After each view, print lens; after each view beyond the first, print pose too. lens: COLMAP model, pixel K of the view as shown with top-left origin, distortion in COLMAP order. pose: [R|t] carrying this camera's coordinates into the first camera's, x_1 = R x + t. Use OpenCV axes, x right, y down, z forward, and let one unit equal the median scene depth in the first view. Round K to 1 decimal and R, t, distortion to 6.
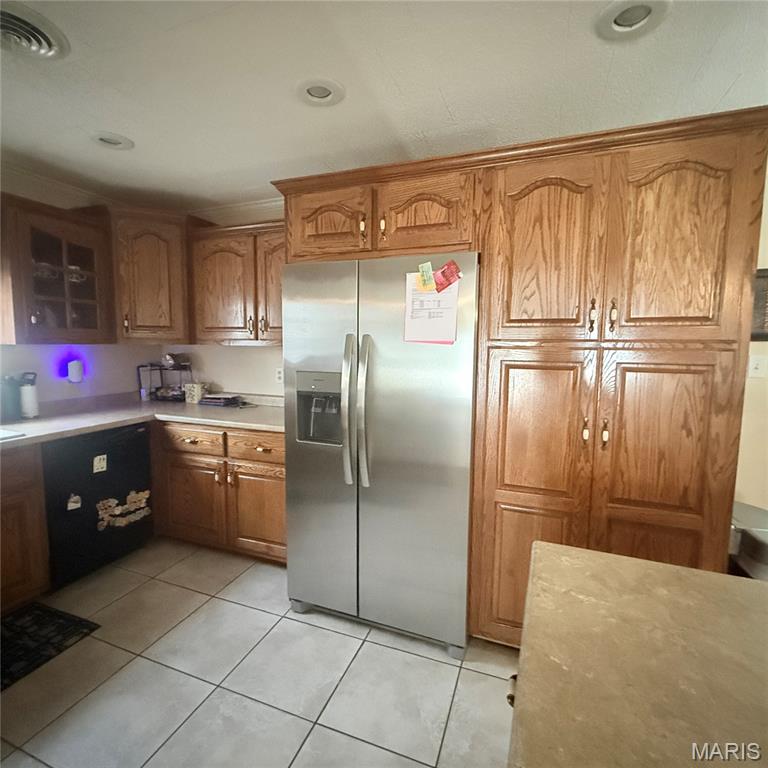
lens RADIAL K [[411.6, 0, 383.6], [0, 411.6, 384.2], [0, 0, 1]] dist [0.003808, -0.000265]
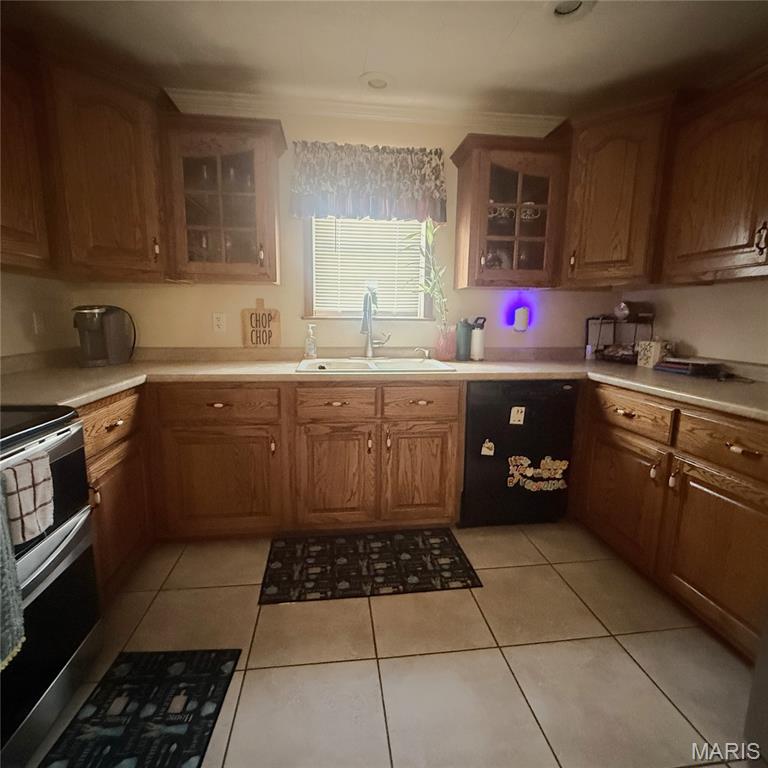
lens RADIAL K [[411.6, 0, 379.0], [0, 411.6, 383.7], [0, 0, 1]] dist [0.003808, -0.000265]
pose [[0.470626, 0.139243, -0.871276, -0.046499], [-0.092733, 0.989806, 0.108095, 0.050191], [0.877446, 0.029924, 0.478741, 0.279065]]
